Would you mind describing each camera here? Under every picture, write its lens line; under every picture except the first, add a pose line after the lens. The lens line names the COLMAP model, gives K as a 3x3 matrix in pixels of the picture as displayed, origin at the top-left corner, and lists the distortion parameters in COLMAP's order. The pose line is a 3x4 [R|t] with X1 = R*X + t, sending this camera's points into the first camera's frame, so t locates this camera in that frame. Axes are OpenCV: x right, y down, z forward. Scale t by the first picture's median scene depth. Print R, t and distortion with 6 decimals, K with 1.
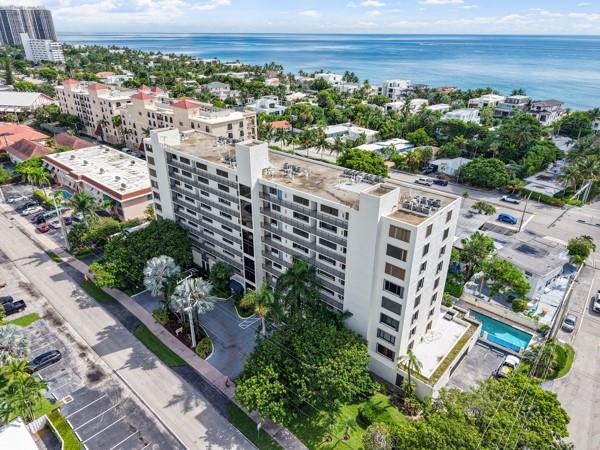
lens RADIAL K [[402.2, 0, 300.0], [0, 402.2, 225.0], [0, 0, 1]] dist [0.034772, -0.032632]
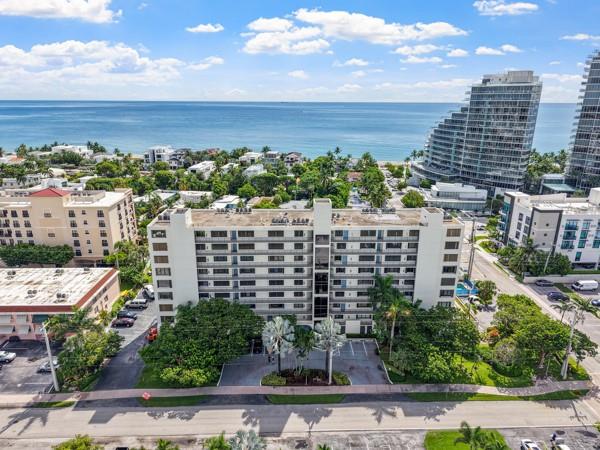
lens RADIAL K [[402.2, 0, 300.0], [0, 402.2, 225.0], [0, 0, 1]] dist [0.034772, -0.032632]
pose [[0.726962, -0.204308, 0.655580, -0.774404], [0.298067, 0.953967, -0.033223, -0.083030], [-0.618614, 0.219558, 0.754395, 0.096006]]
